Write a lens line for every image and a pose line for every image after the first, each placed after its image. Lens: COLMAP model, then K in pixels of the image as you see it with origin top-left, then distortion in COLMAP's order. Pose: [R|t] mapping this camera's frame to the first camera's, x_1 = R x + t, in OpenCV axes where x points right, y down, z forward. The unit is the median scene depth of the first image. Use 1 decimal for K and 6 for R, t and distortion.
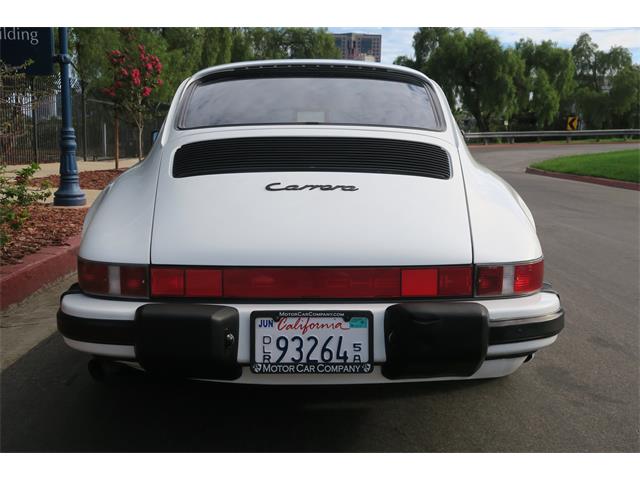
lens RADIAL K [[696.8, 0, 317.5], [0, 696.8, 240.2], [0, 0, 1]] dist [0.001190, 0.000000]
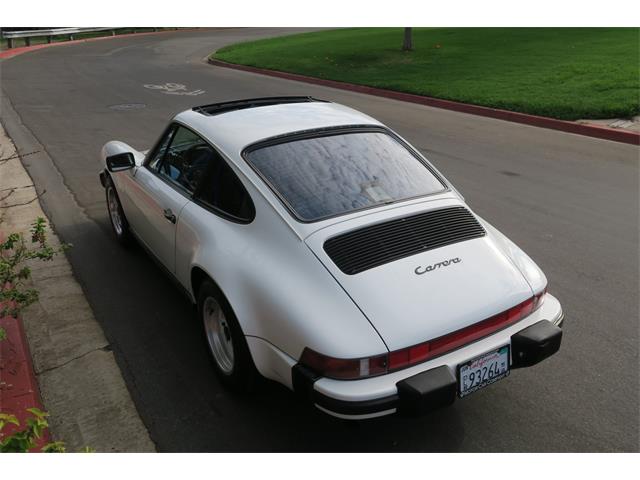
lens RADIAL K [[551.6, 0, 321.4], [0, 551.6, 238.0], [0, 0, 1]] dist [-0.007102, 0.014462]
pose [[0.858332, -0.206798, 0.469576, -0.792375], [0.089916, 0.961644, 0.259146, -0.473837], [-0.505155, -0.180211, 0.844004, 0.111432]]
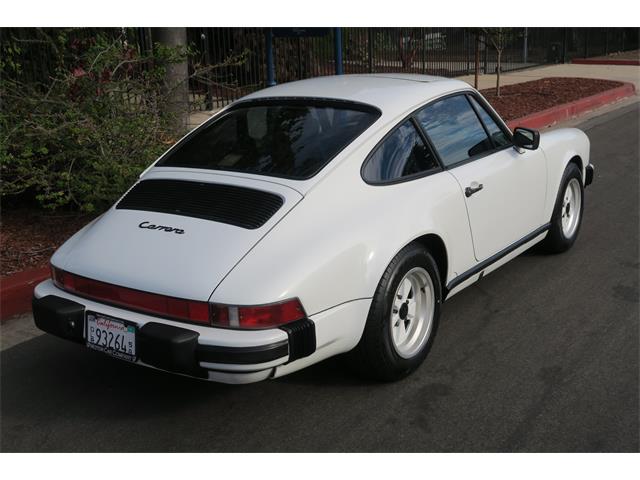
lens RADIAL K [[755.3, 0, 320.2], [0, 755.3, 239.6], [0, 0, 1]] dist [-0.014892, 0.000000]
pose [[0.813736, 0.117772, -0.569178, 1.150273], [-0.042343, 0.988666, 0.144035, -0.290792], [0.579691, -0.093106, 0.809500, -0.075046]]
